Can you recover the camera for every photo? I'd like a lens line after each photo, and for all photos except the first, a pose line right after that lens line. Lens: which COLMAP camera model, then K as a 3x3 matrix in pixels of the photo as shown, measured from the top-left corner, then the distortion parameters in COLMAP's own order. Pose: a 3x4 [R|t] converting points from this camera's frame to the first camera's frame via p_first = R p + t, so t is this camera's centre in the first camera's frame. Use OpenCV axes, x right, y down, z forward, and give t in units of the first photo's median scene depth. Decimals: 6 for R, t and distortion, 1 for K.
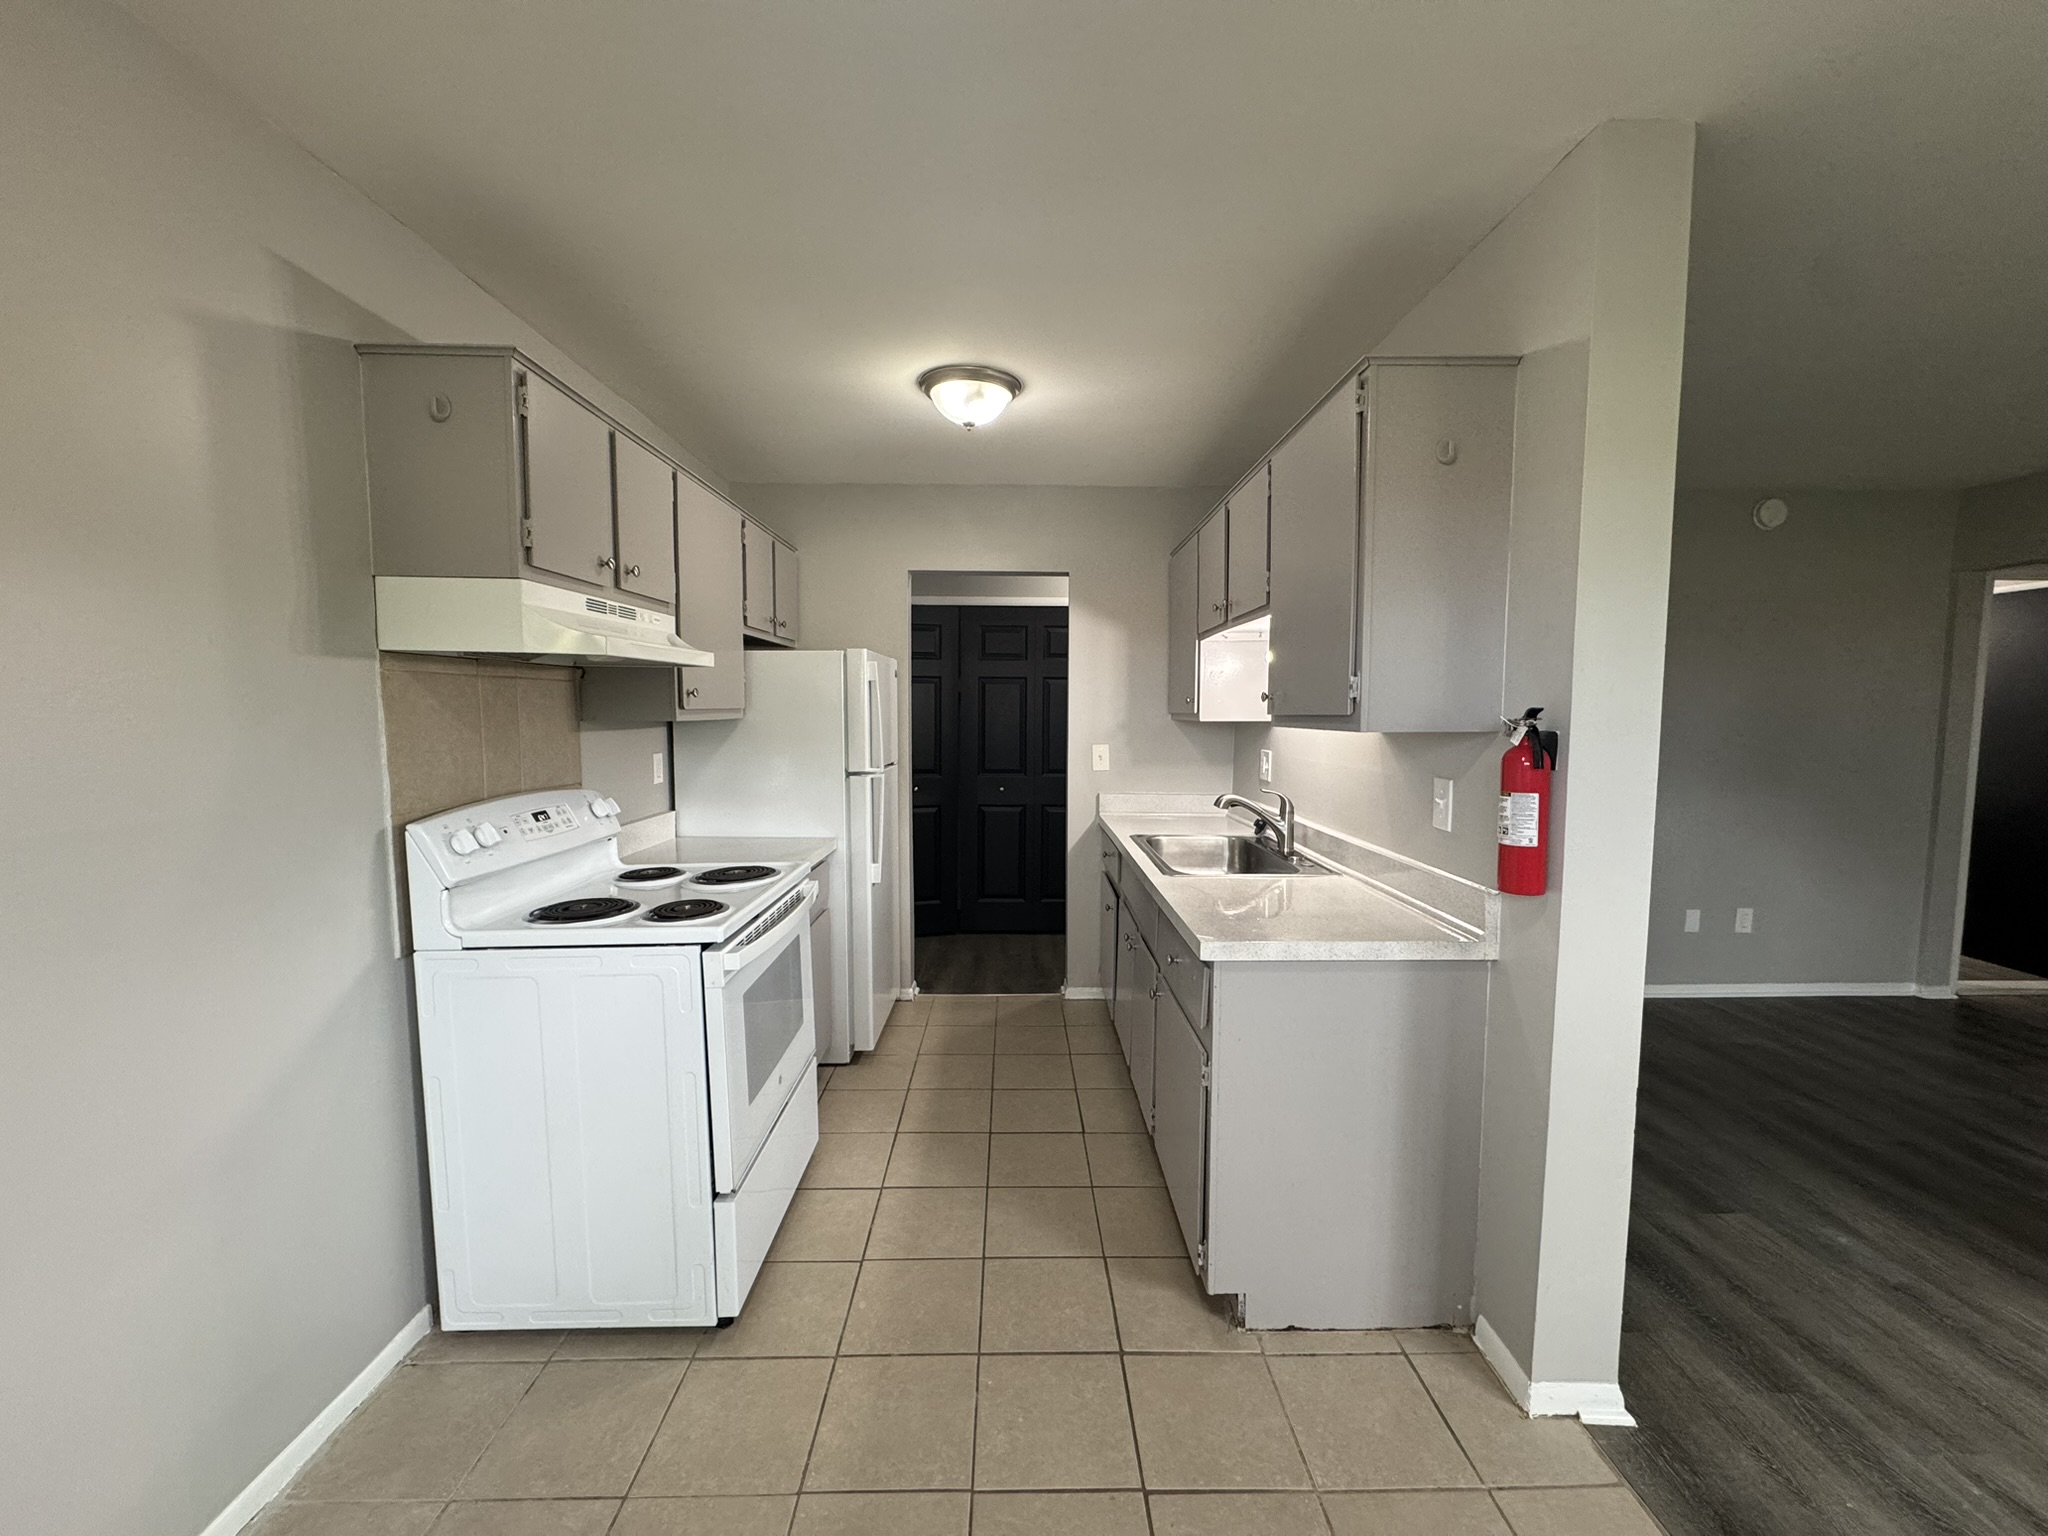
lens RADIAL K [[815.5, 0, 1021.4], [0, 815.5, 768.1], [0, 0, 1]] dist [-0.002975, -0.000074]
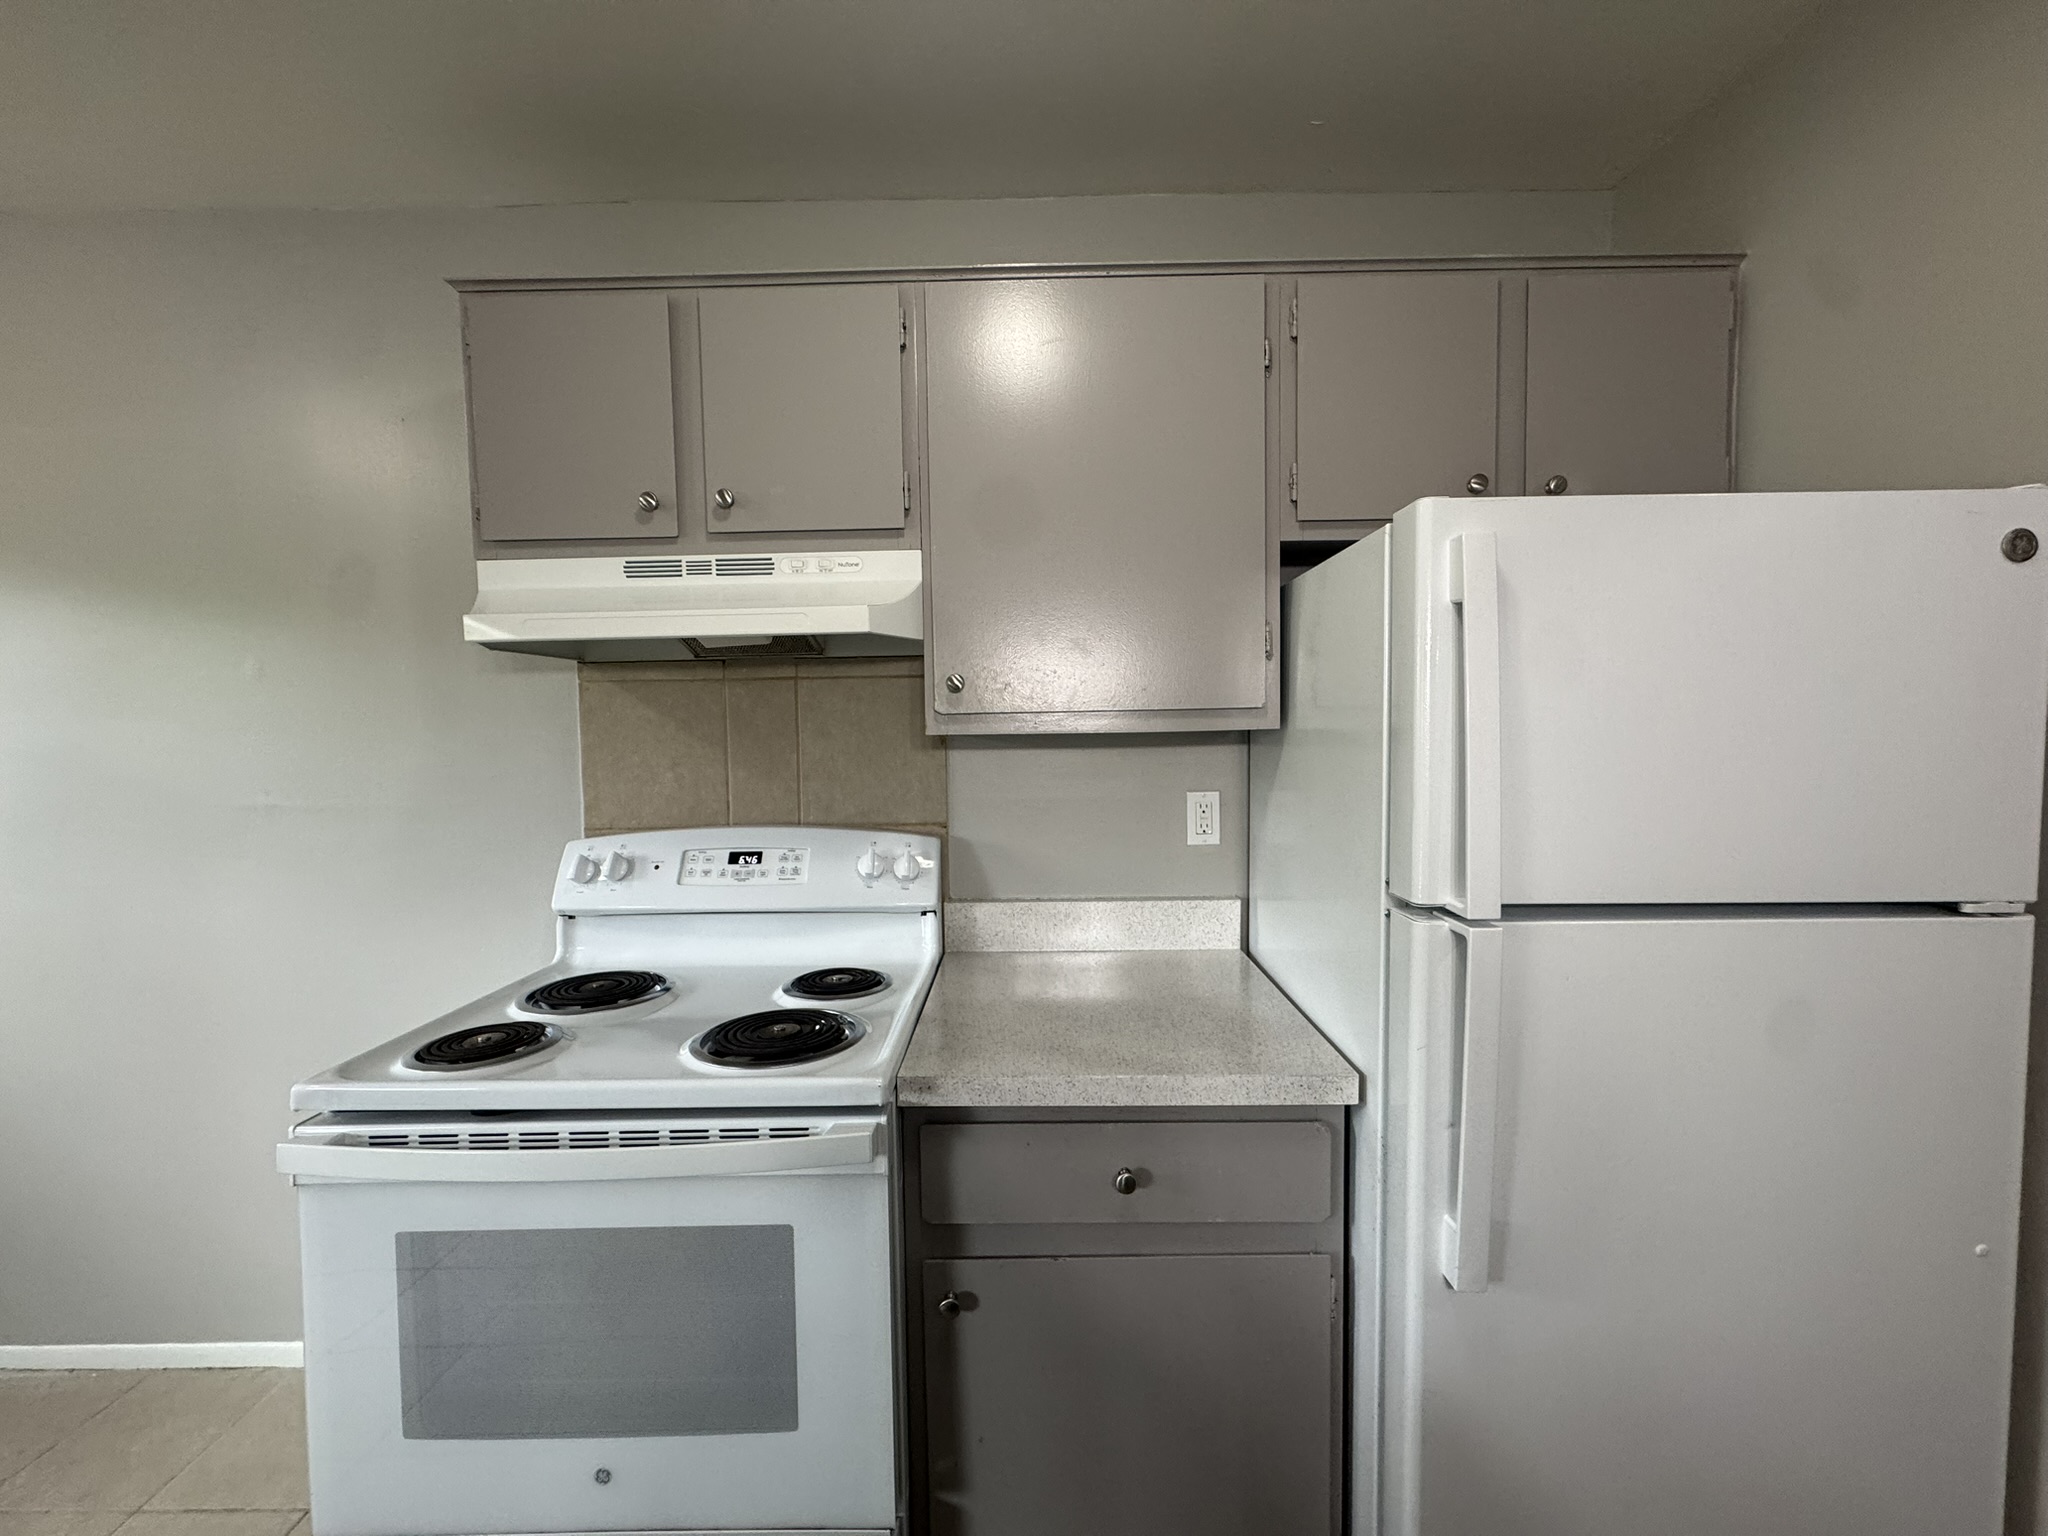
lens RADIAL K [[815.5, 0, 1021.4], [0, 815.5, 768.1], [0, 0, 1]] dist [-0.002975, -0.000074]
pose [[-0.019407, 0.048398, -0.998640, 0.167020], [-0.057484, 0.997121, 0.049441, -0.078865], [0.998158, 0.058365, -0.016569, 1.282012]]
